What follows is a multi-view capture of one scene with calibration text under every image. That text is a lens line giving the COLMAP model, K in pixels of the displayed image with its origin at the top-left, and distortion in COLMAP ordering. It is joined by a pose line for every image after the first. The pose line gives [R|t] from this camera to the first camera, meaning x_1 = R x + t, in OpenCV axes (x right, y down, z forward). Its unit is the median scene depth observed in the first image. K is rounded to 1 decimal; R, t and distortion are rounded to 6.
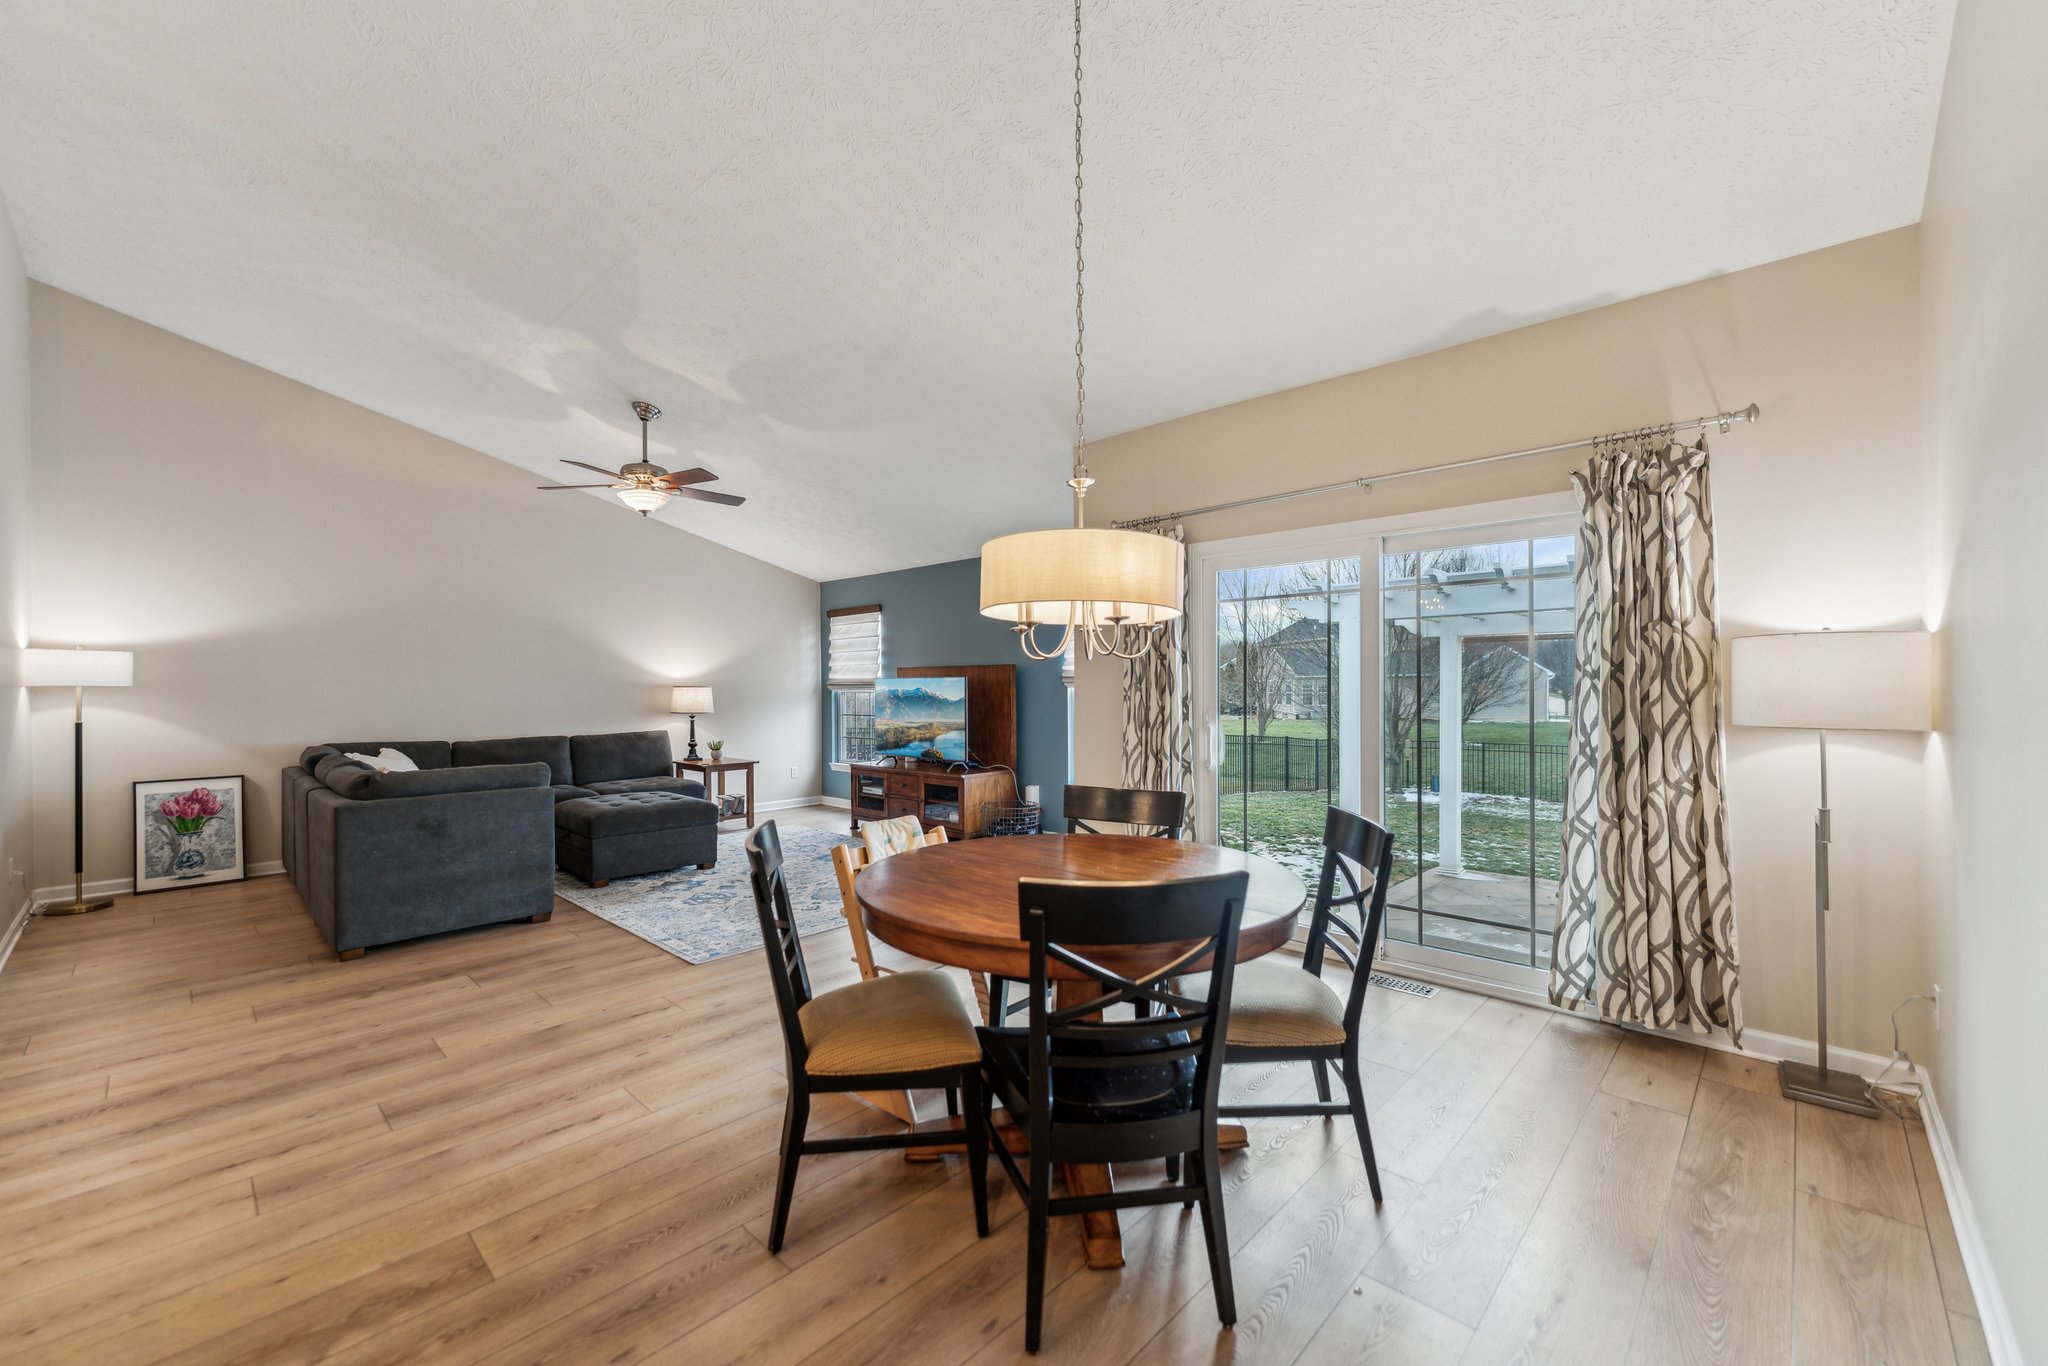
lens RADIAL K [[822.9, 0, 1016.2], [0, 822.9, 687.8], [0, 0, 1]] dist [-0.000463, 0.000325]
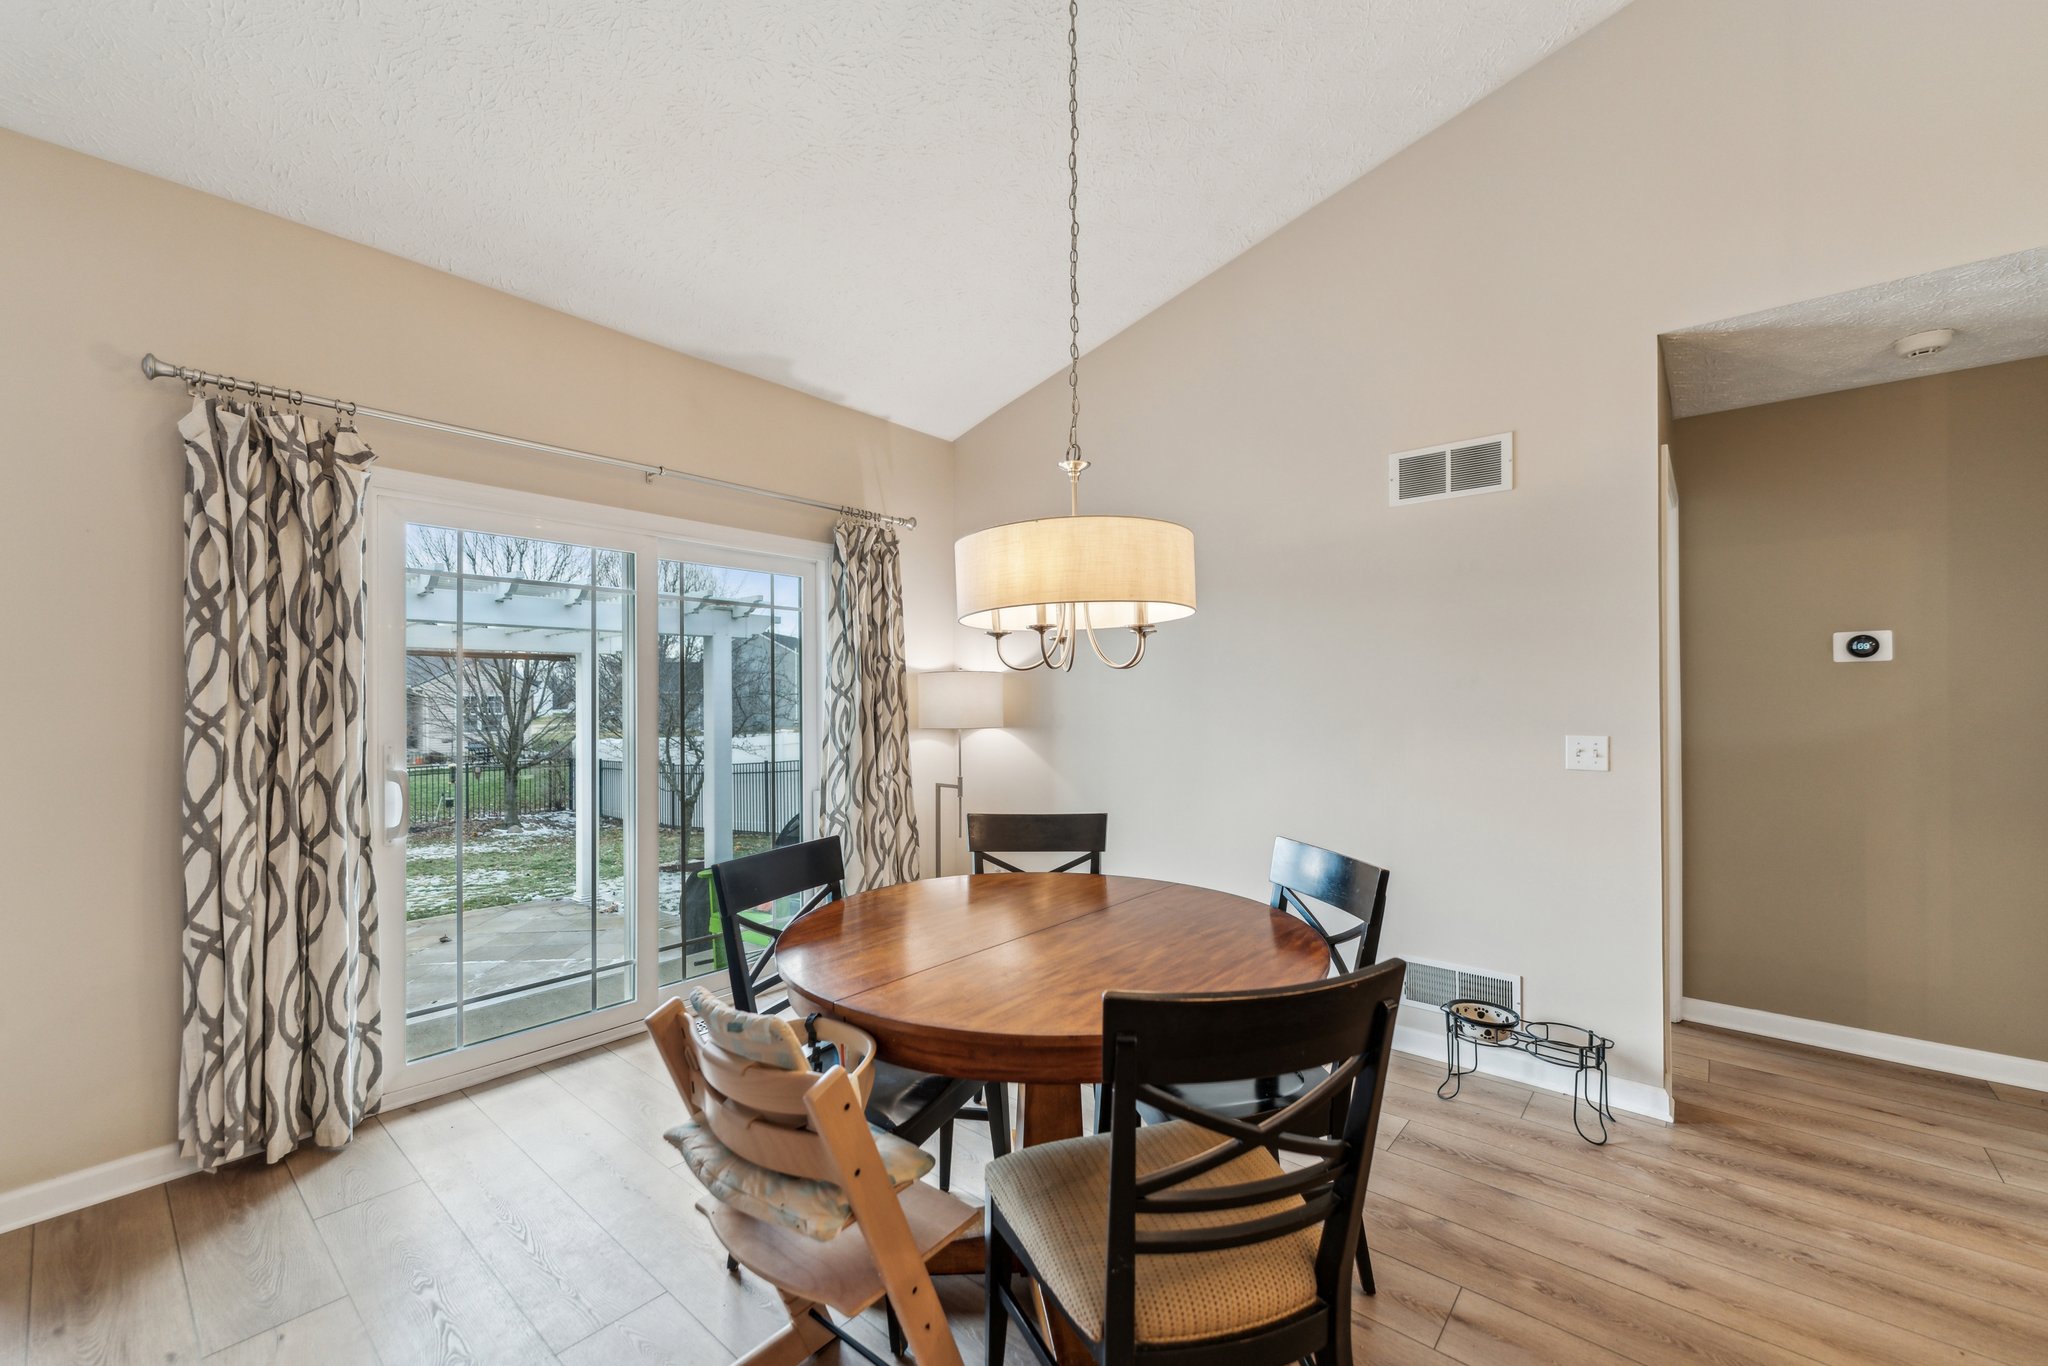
lens RADIAL K [[822.9, 0, 1009.8], [0, 822.9, 703.7], [0, 0, 1]] dist [-0.000463, 0.000325]
pose [[-0.056833, 0.003977, 0.998376, -0.326603], [0.009858, 0.999946, -0.003423, 0.002192], [-0.998335, 0.009647, -0.056869, 0.473136]]
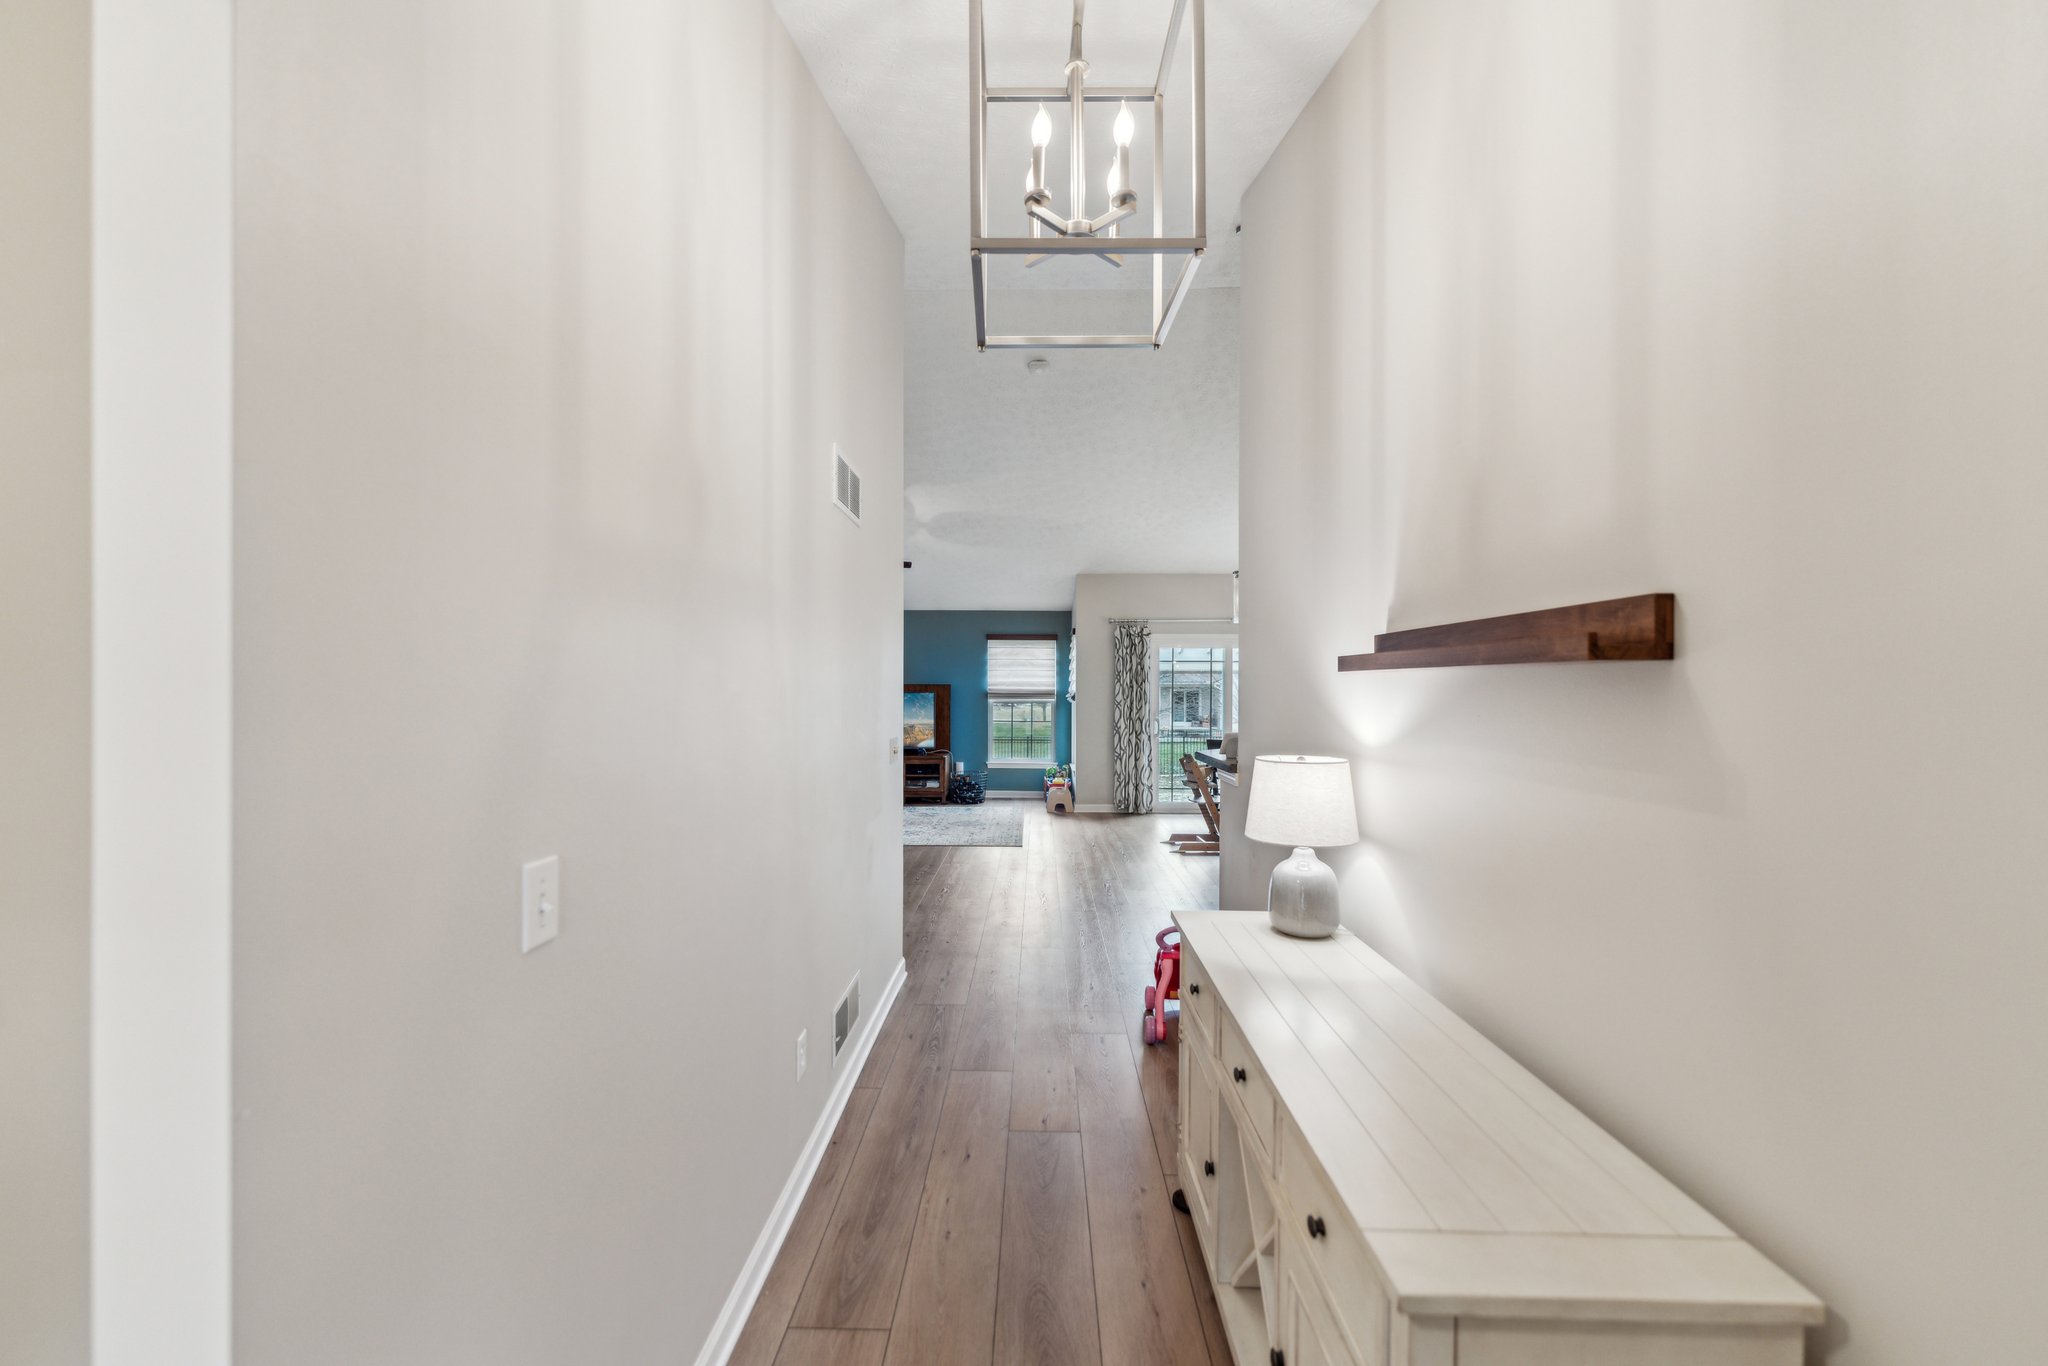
lens RADIAL K [[822.9, 0, 1017.7], [0, 822.9, 691.8], [0, 0, 1]] dist [-0.000463, 0.000325]
pose [[0.741734, 0.005643, 0.670670, -1.231524], [-0.003606, 0.999984, -0.004426, -0.010439], [-0.670684, 0.000864, 0.741742, -0.308239]]
